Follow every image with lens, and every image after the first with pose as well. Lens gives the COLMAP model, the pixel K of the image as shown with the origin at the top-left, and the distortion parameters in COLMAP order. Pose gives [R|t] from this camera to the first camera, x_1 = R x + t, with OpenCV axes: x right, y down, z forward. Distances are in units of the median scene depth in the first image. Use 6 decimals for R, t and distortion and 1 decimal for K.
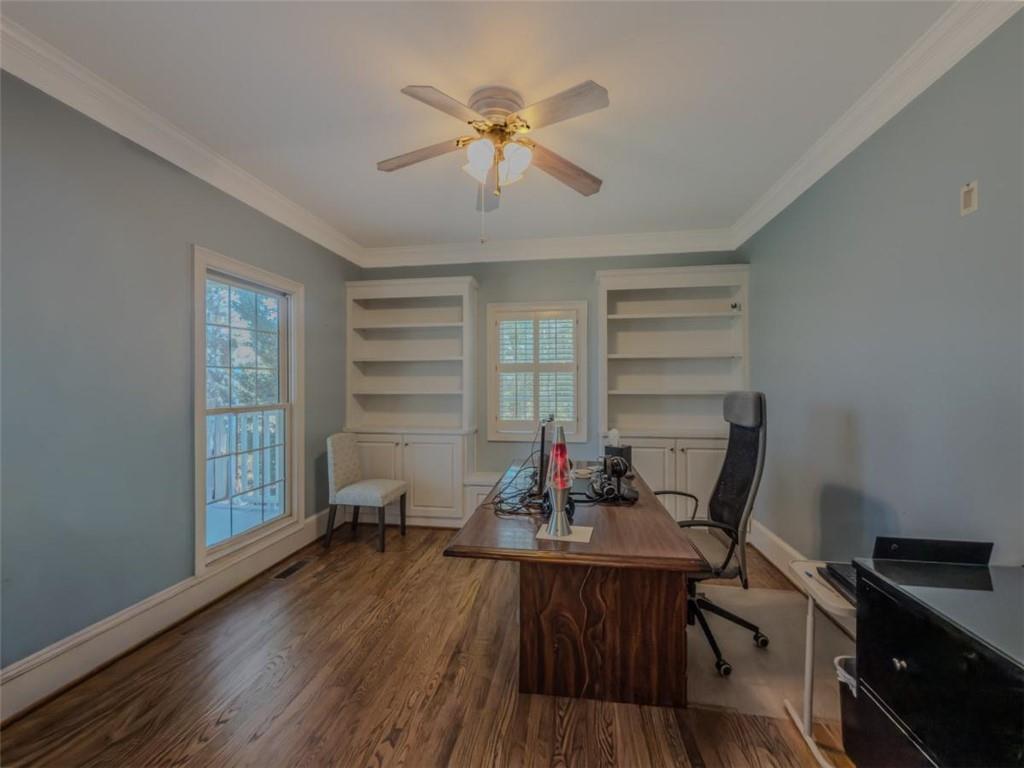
lens RADIAL K [[420.5, 0, 512.1], [0, 420.5, 386.2], [0, 0, 1]] dist [-0.000476, -0.000768]
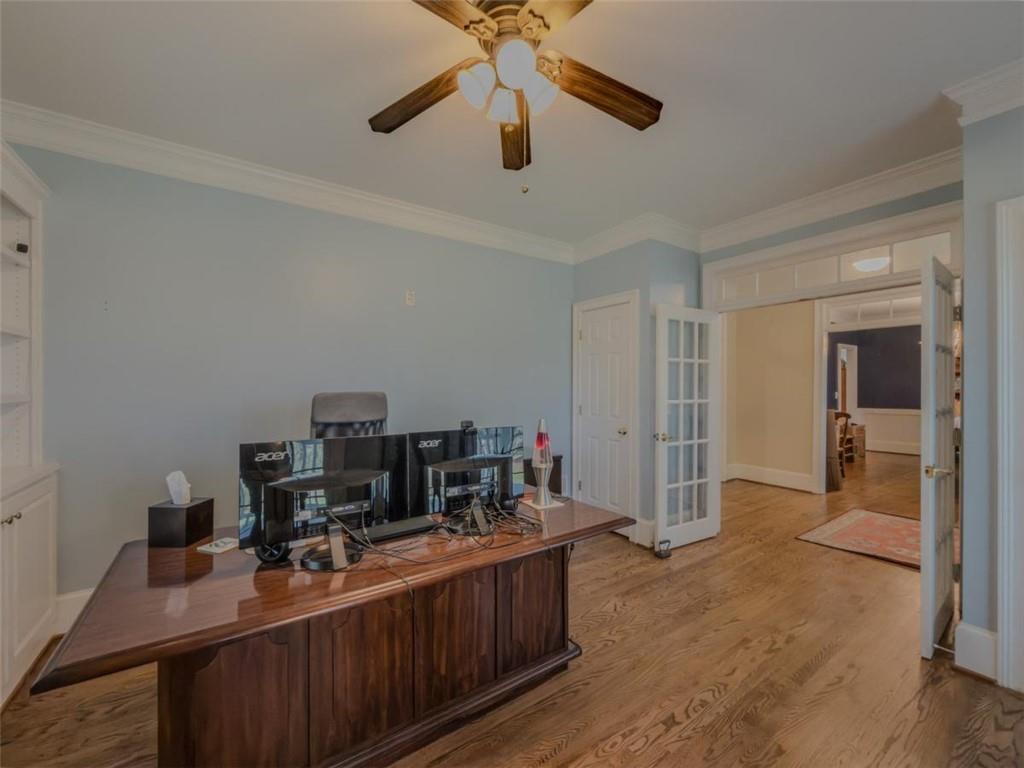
lens RADIAL K [[420.5, 0, 513.6], [0, 420.5, 384.4], [0, 0, 1]] dist [-0.000476, -0.000768]
pose [[-0.685542, -0.000584, 0.728033, -0.730430], [-0.001661, 0.999998, -0.000761, -0.008187], [-0.728031, -0.001731, -0.685542, 1.886953]]
